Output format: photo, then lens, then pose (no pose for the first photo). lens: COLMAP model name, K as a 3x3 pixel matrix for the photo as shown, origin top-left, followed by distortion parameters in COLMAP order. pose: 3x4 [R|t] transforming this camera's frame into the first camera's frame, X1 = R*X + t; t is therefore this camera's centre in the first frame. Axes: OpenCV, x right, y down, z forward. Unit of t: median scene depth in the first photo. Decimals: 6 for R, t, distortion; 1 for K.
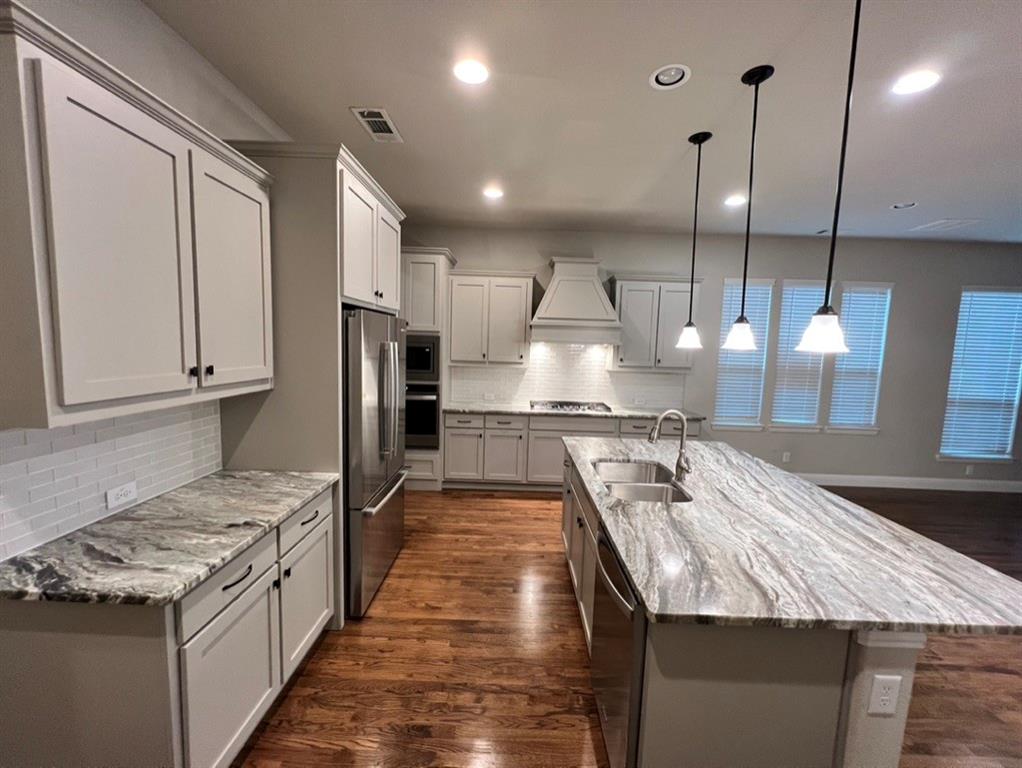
lens RADIAL K [[411.6, 0, 511.0], [0, 411.6, 384.0], [0, 0, 1]] dist [-0.000658, 0.000826]
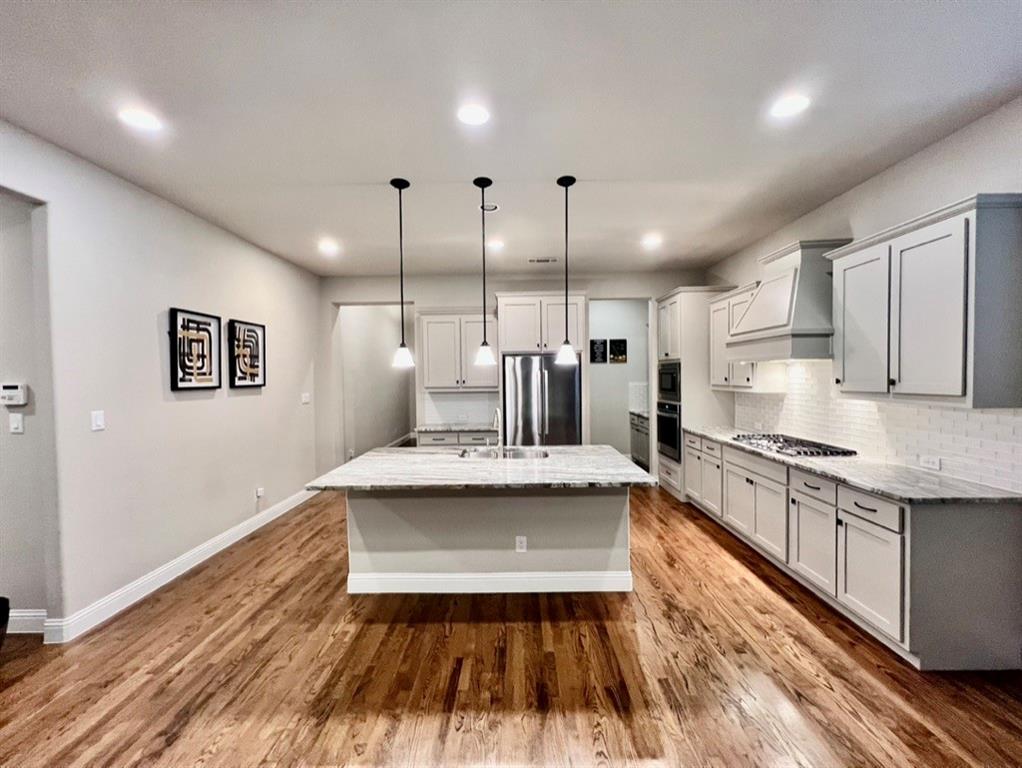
lens RADIAL K [[411.6, 0, 511.0], [0, 411.6, 384.0], [0, 0, 1]] dist [-0.000658, 0.000826]
pose [[0.004614, -0.010428, -0.999935, 1.054198], [-0.086150, 0.996224, -0.010787, -0.004180], [0.996271, 0.086194, 0.003698, 0.587773]]
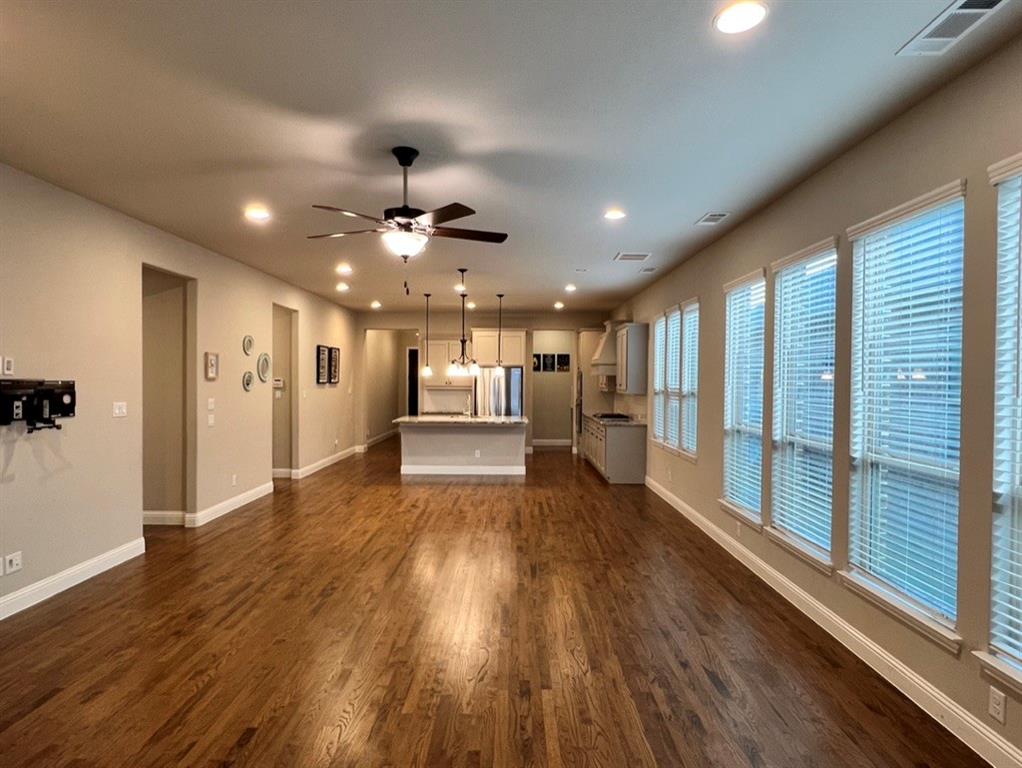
lens RADIAL K [[626.9, 0, 511.0], [0, 626.9, 384.0], [0, 0, 1]] dist [-0.001781, -0.000869]
pose [[0.017659, -0.023697, -0.999563, 2.913065], [-0.104493, 0.994201, -0.025416, 0.041264], [0.994369, 0.104896, 0.015081, 0.702740]]
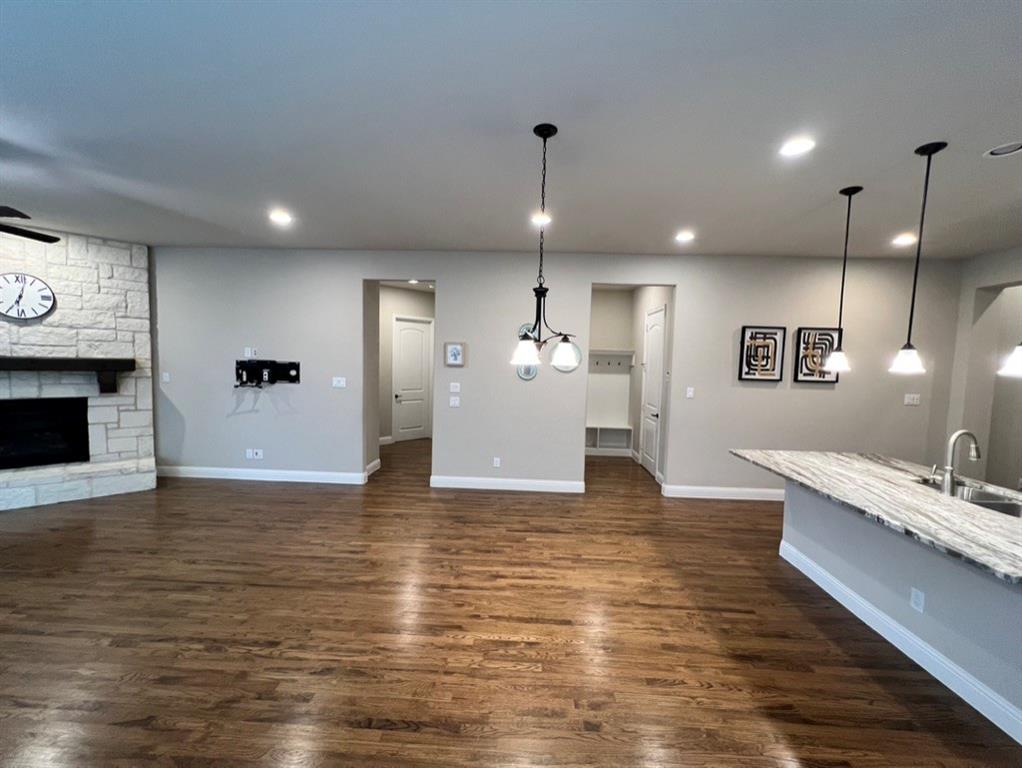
lens RADIAL K [[411.6, 0, 511.0], [0, 411.6, 384.0], [0, 0, 1]] dist [-0.000658, 0.000826]
pose [[-0.997530, -0.061148, 0.034579, 0.885928], [-0.054882, 0.985635, 0.159724, -0.092971], [-0.043849, 0.157432, -0.986556, 1.197413]]
